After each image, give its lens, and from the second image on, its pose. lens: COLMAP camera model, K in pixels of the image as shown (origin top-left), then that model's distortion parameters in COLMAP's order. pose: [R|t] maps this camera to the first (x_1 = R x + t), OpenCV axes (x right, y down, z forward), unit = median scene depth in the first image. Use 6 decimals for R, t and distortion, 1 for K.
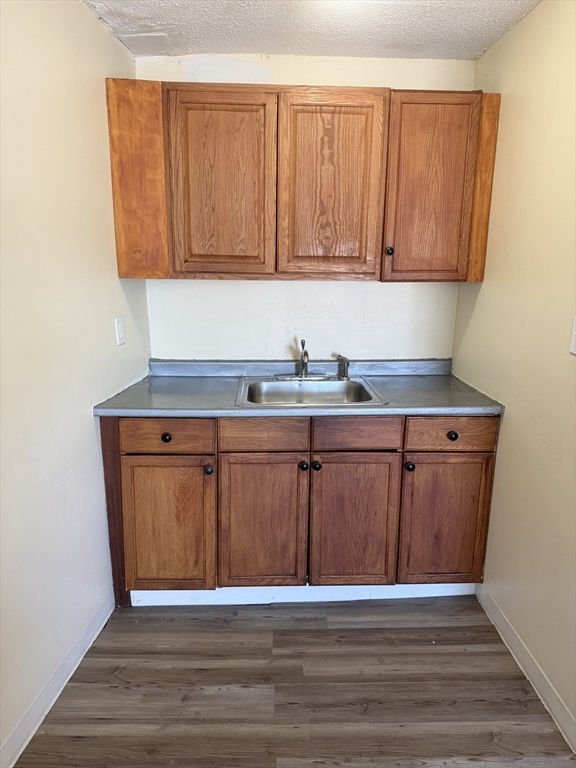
lens RADIAL K [[553.2, 0, 288.0], [0, 553.2, 384.0], [0, 0, 1]] dist [0.050752, -0.096663]
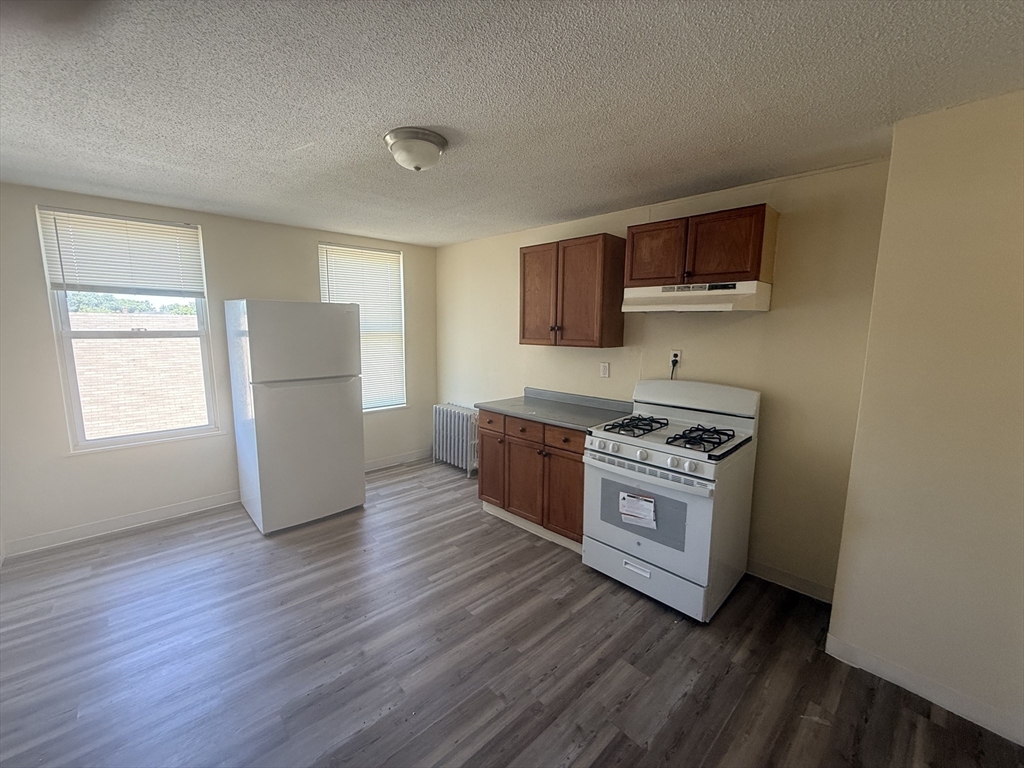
lens RADIAL K [[406.7, 0, 512.0], [0, 406.7, 384.0], [0, 0, 1]] dist [-0.051212, -0.000008]
pose [[0.706906, 0.083676, -0.702341, 0.823599], [-0.150745, 0.987987, -0.034018, -0.003738], [0.691058, 0.129921, 0.711027, 0.020045]]
